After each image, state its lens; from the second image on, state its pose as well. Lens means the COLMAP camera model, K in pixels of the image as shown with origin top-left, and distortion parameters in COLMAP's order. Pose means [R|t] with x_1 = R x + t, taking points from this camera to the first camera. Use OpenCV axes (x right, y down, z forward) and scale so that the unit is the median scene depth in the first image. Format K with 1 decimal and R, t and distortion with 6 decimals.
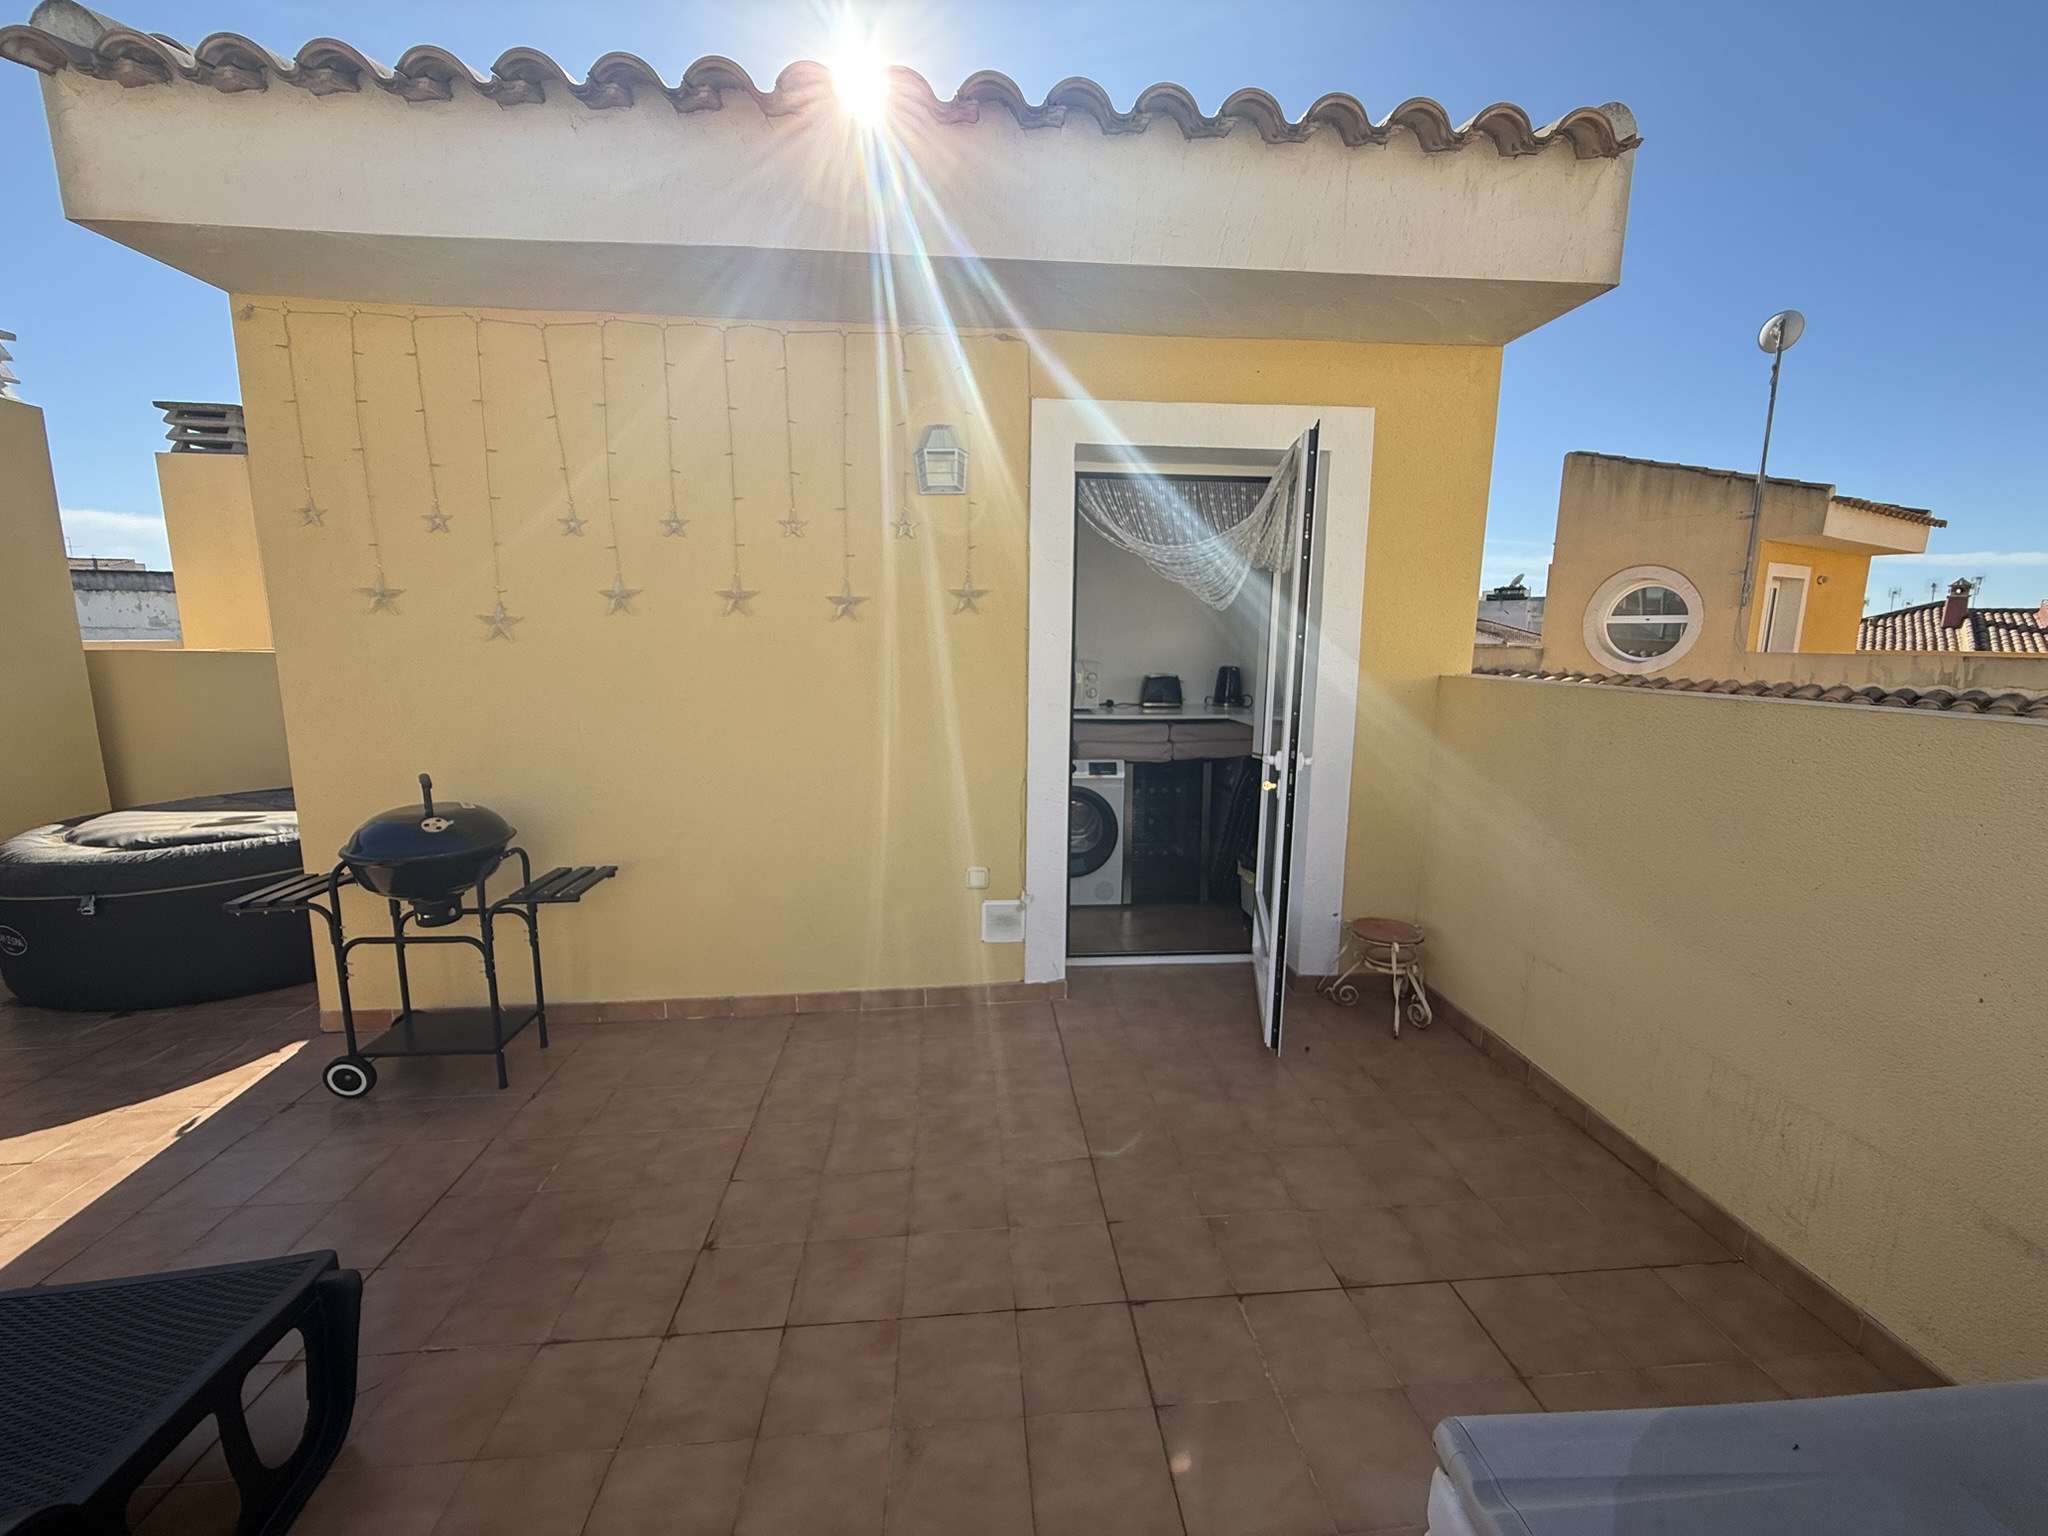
lens RADIAL K [[814.7, 0, 1026.6], [0, 814.7, 764.5], [0, 0, 1]] dist [0.000187, 0.000198]
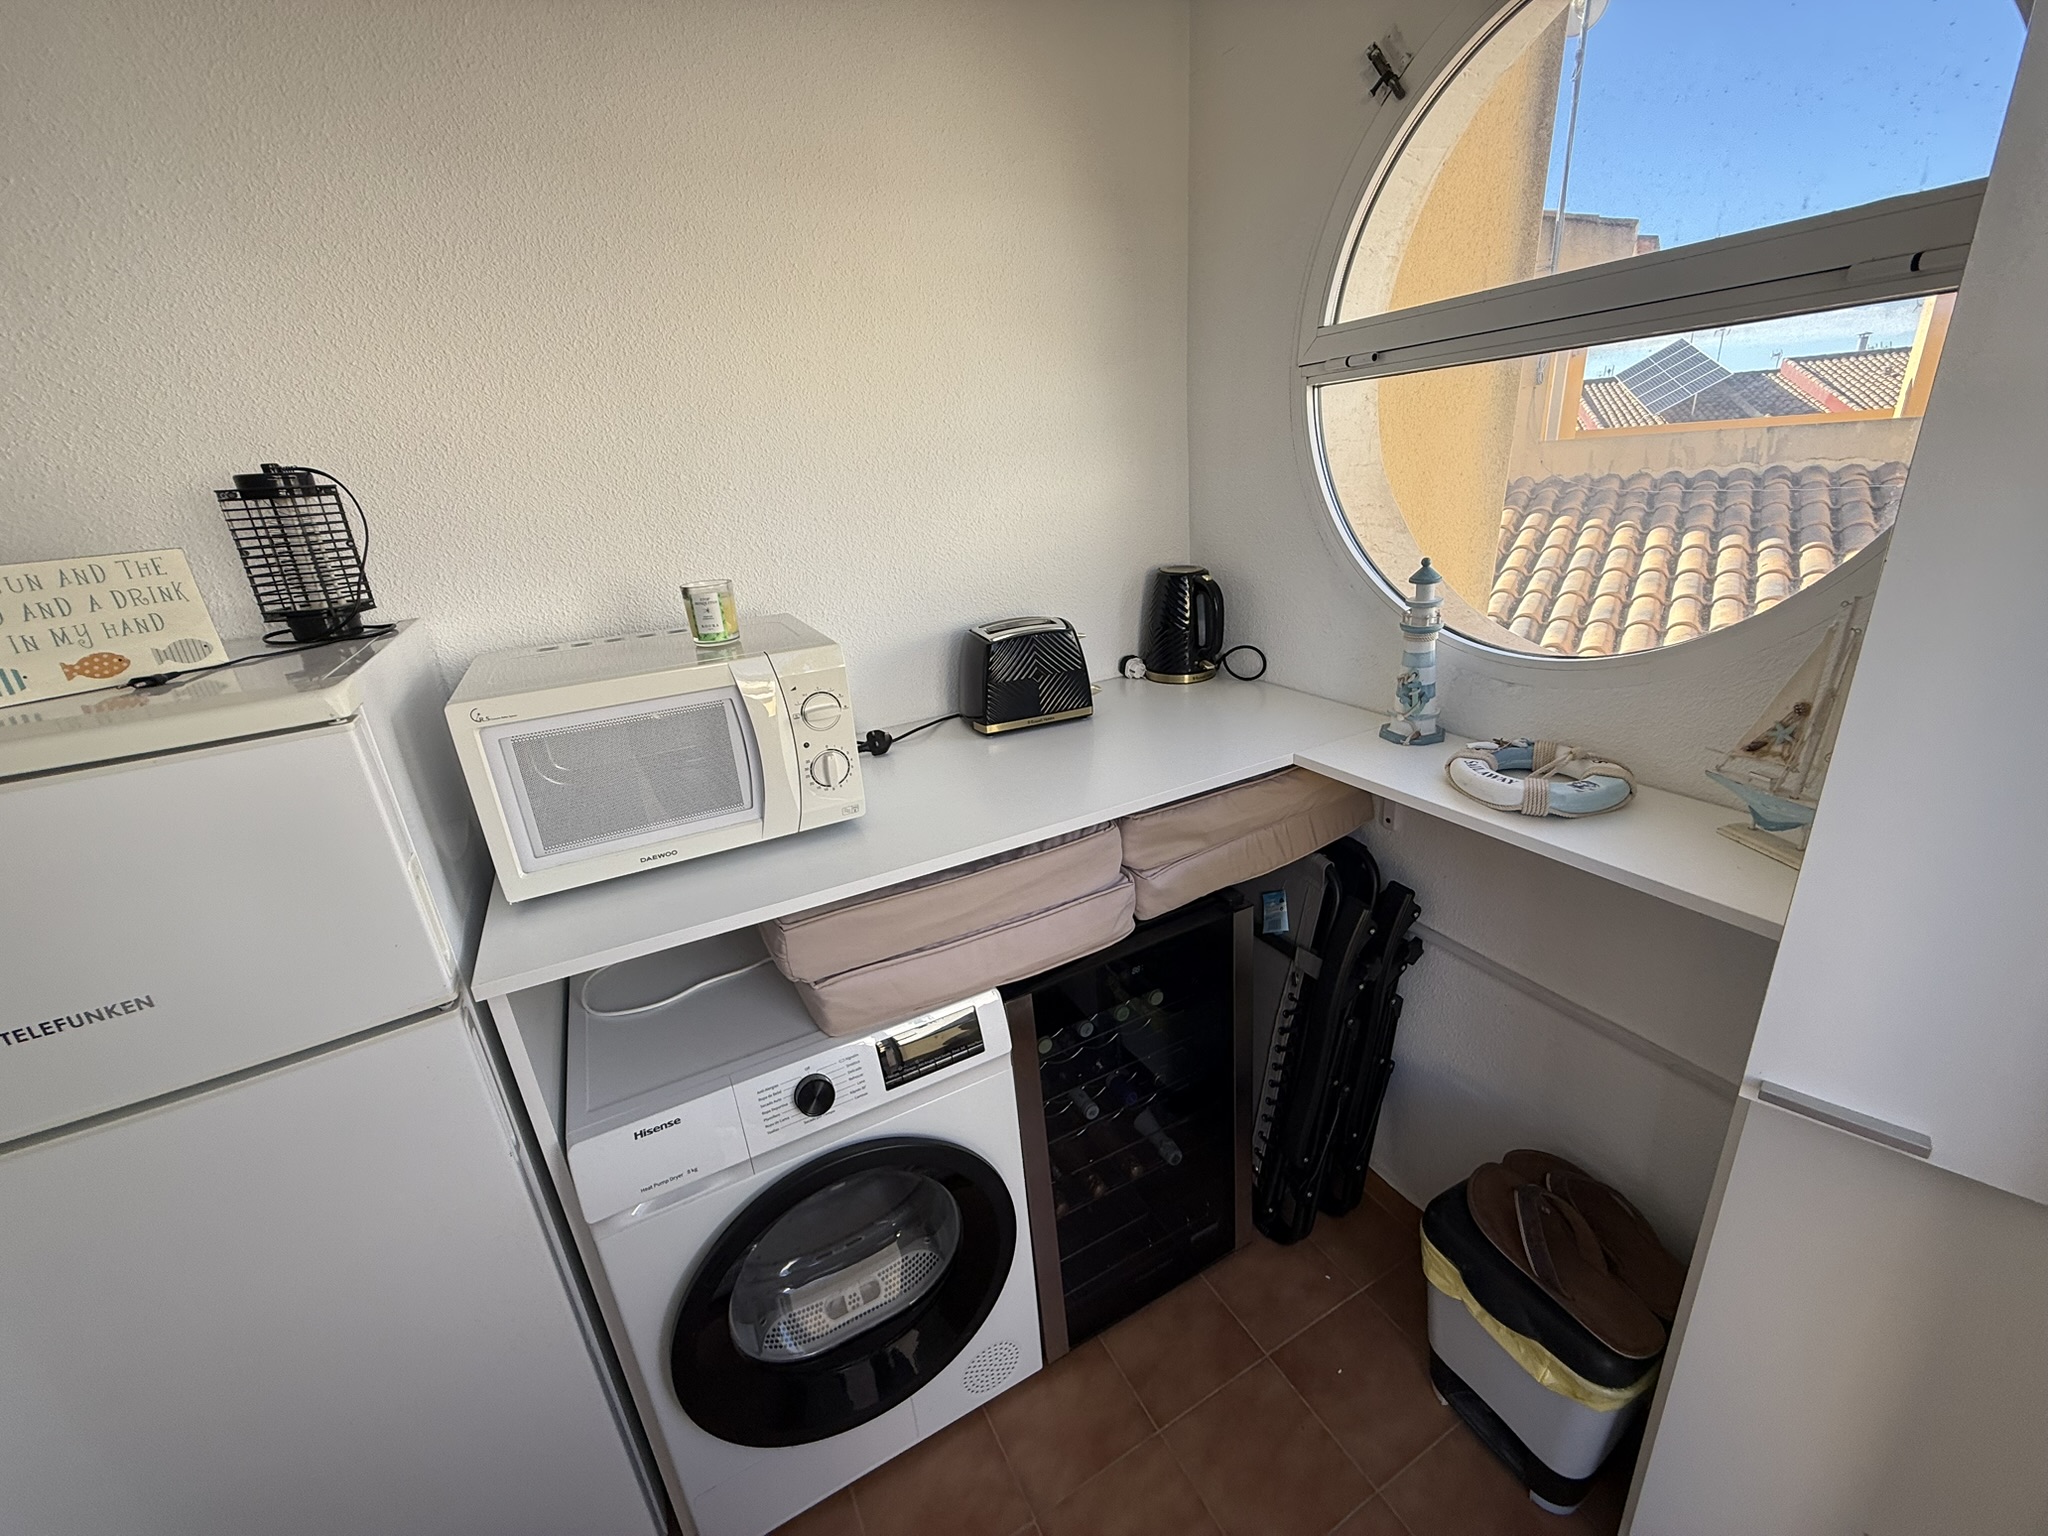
lens RADIAL K [[814.7, 0, 1035.9], [0, 814.7, 762.9], [0, 0, 1]] dist [0.000187, 0.000198]
pose [[0.912095, -0.212062, 0.350873, 0.030835], [0.144959, 0.967362, 0.207839, -0.080098], [-0.383496, -0.138707, 0.913067, 0.453182]]
